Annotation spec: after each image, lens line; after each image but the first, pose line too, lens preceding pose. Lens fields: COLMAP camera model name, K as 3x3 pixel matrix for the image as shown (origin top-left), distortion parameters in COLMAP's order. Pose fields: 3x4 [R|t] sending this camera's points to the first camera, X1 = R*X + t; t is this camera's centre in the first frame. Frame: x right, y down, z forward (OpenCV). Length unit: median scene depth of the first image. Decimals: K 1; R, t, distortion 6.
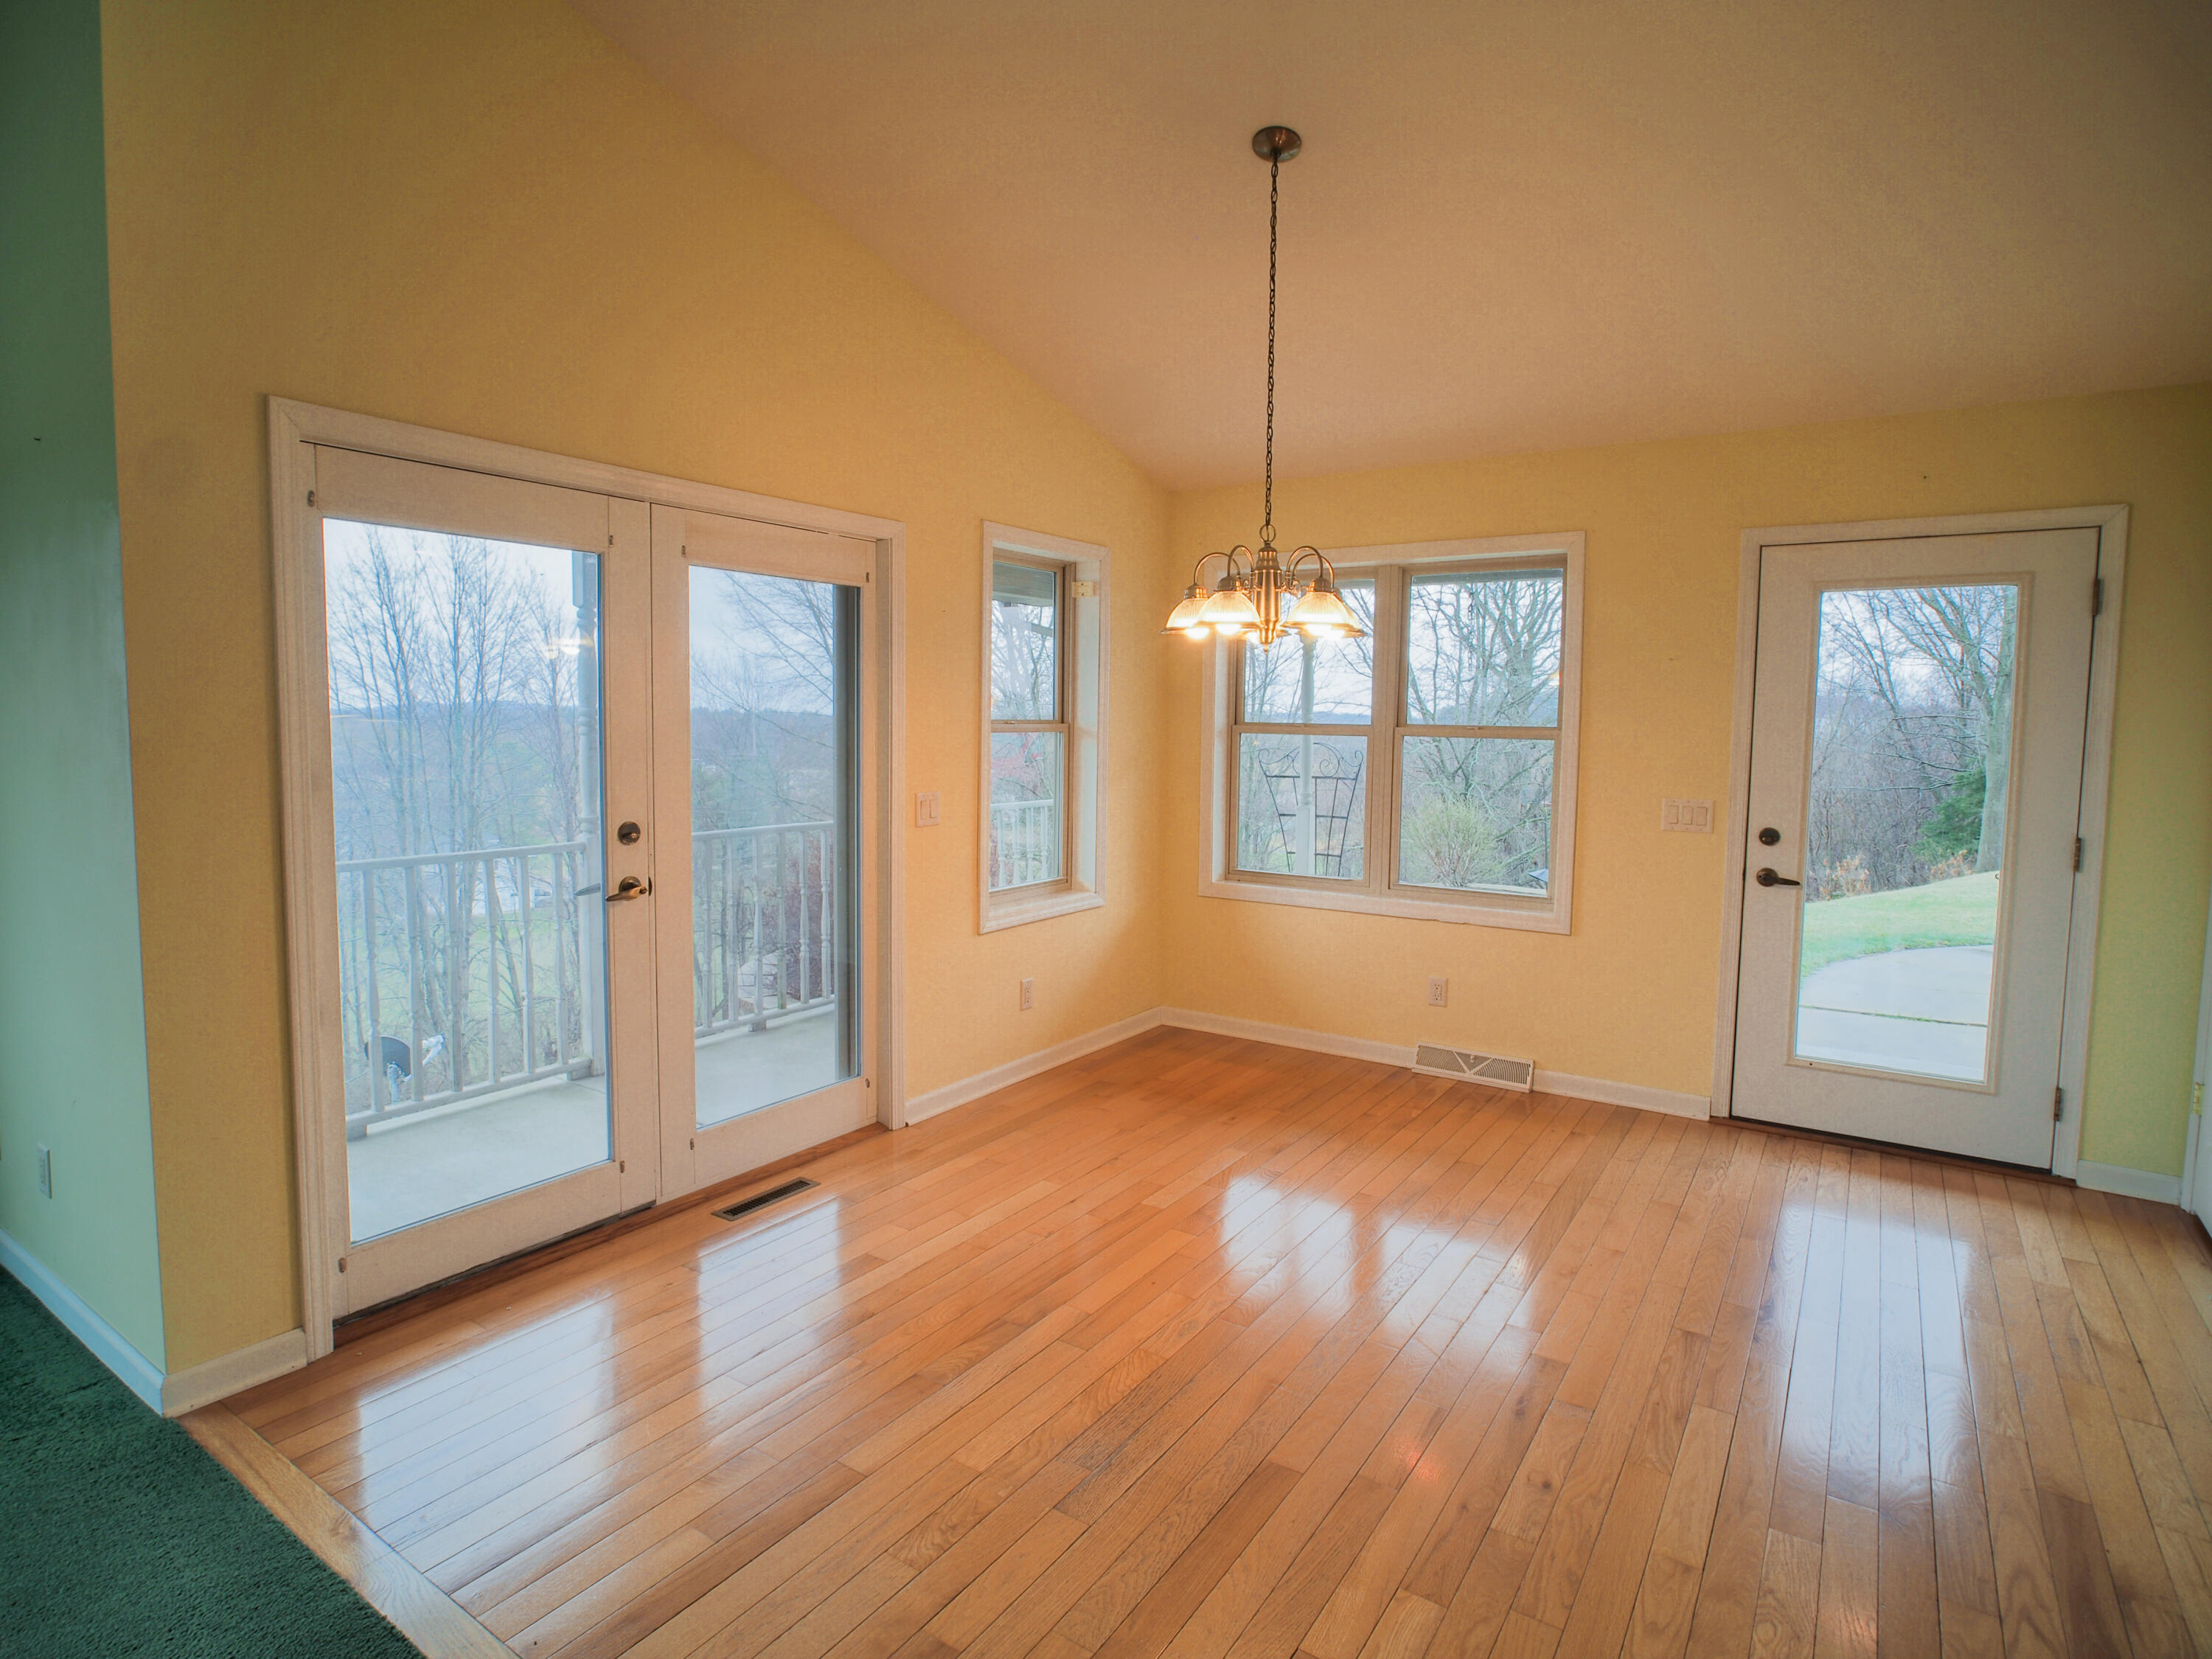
lens RADIAL K [[1180.6, 0, 1084.1], [0, 1180.6, 808.8], [0, 0, 1]] dist [-0.031101, 0.008480]
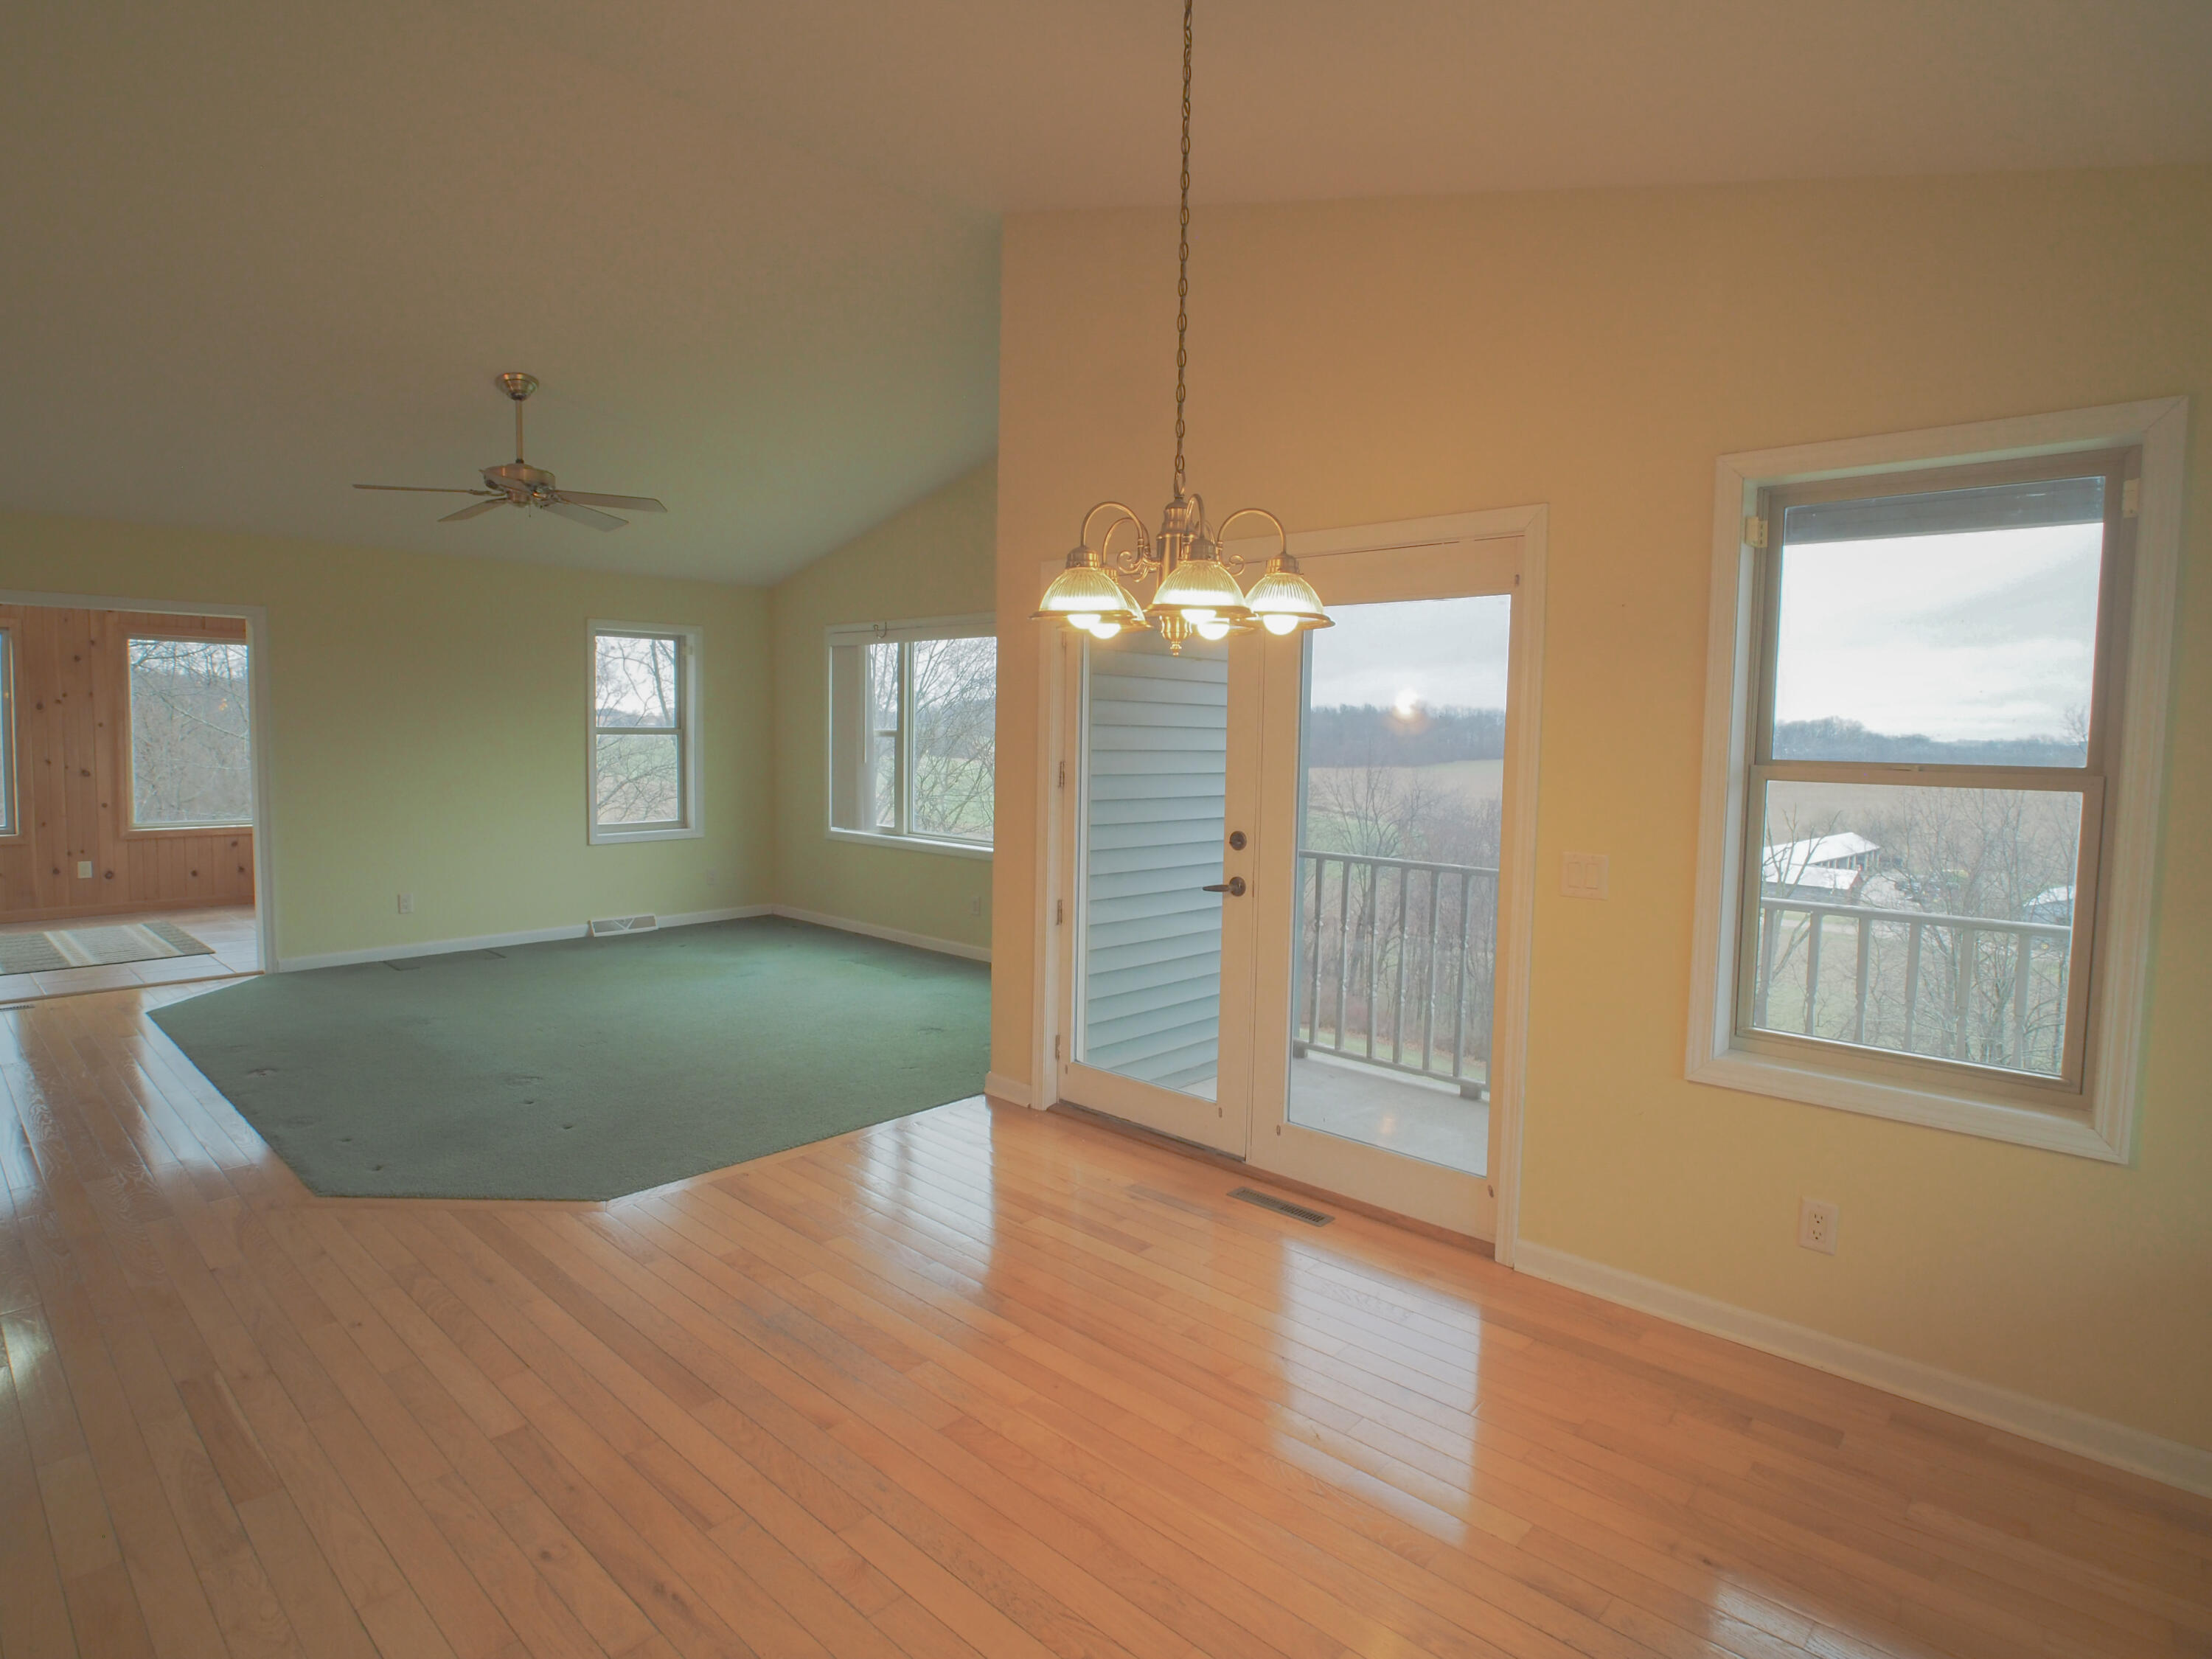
lens RADIAL K [[1180.6, 0, 1084.1], [0, 1180.6, 808.8], [0, 0, 1]] dist [-0.031101, 0.008480]
pose [[-0.153123, 0.053943, -0.986734, 0.686655], [-0.095724, 0.993004, 0.069140, -0.065990], [0.983560, 0.105041, -0.146889, 0.846689]]
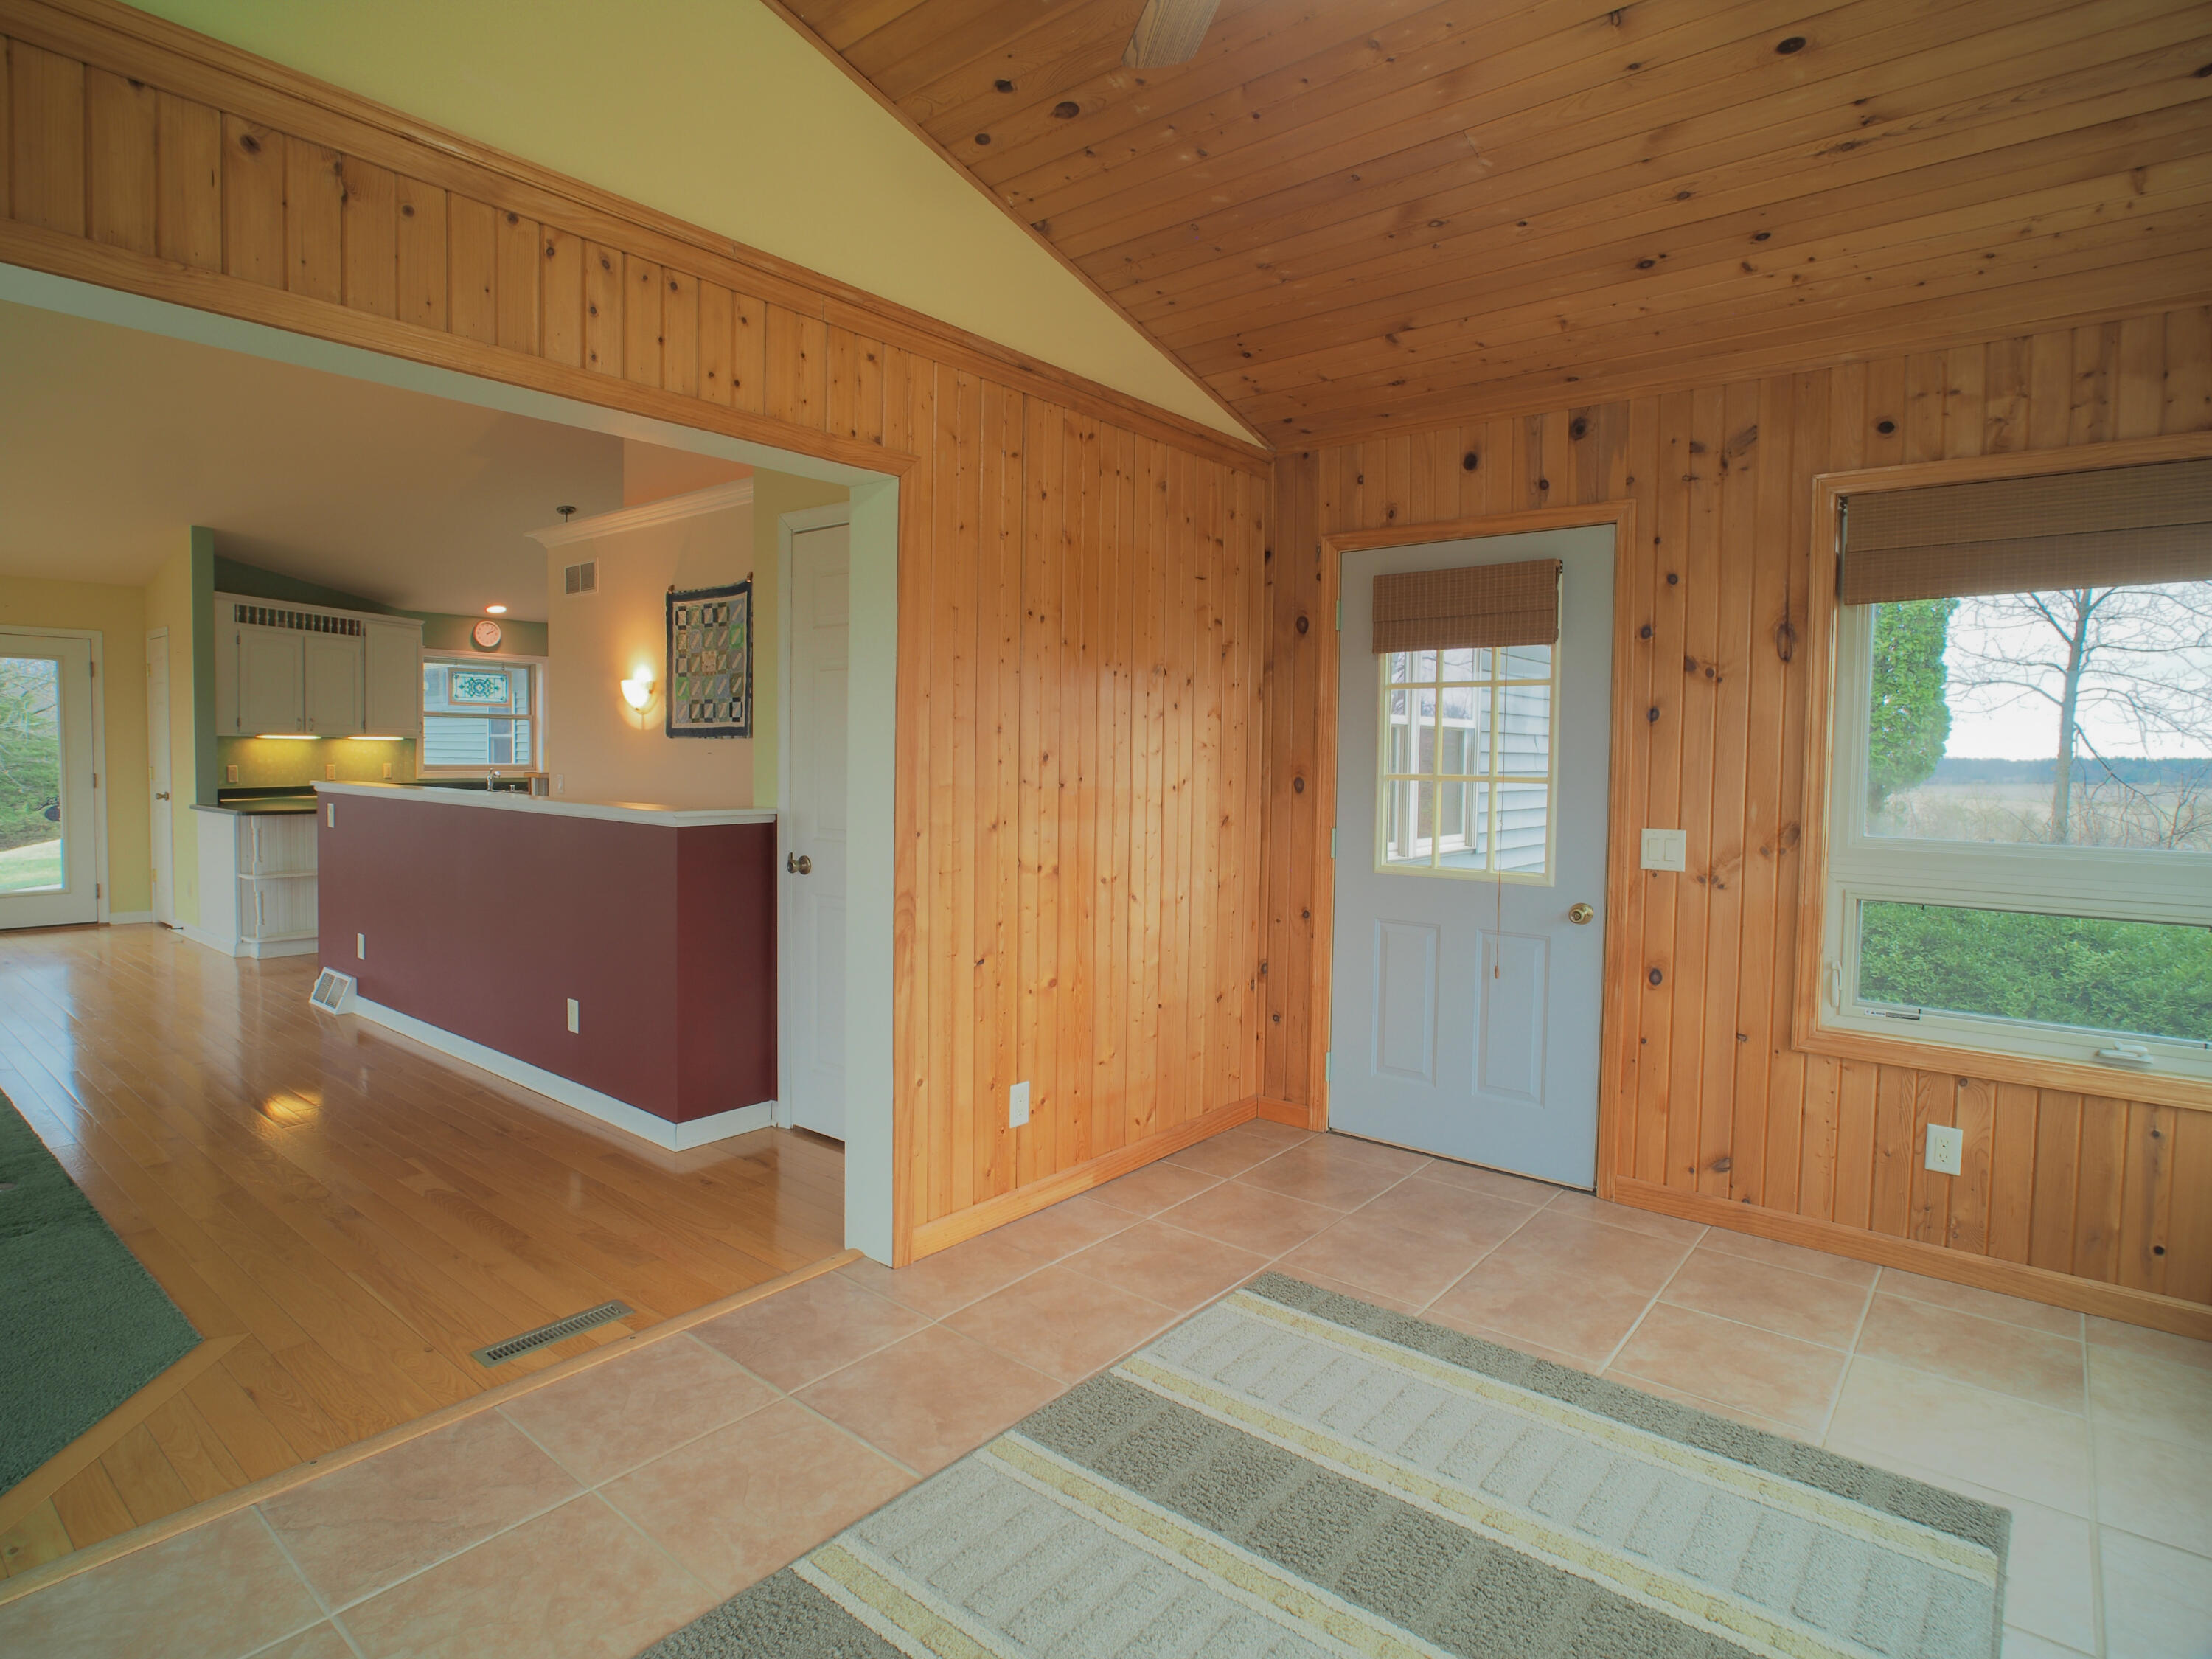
lens RADIAL K [[1180.6, 0, 1084.1], [0, 1180.6, 808.8], [0, 0, 1]] dist [-0.031101, 0.008480]
pose [[0.093032, -0.058214, 0.993960, -1.104375], [0.066341, 0.996433, 0.052150, 0.093846], [-0.993451, 0.061089, 0.096562, -1.034052]]
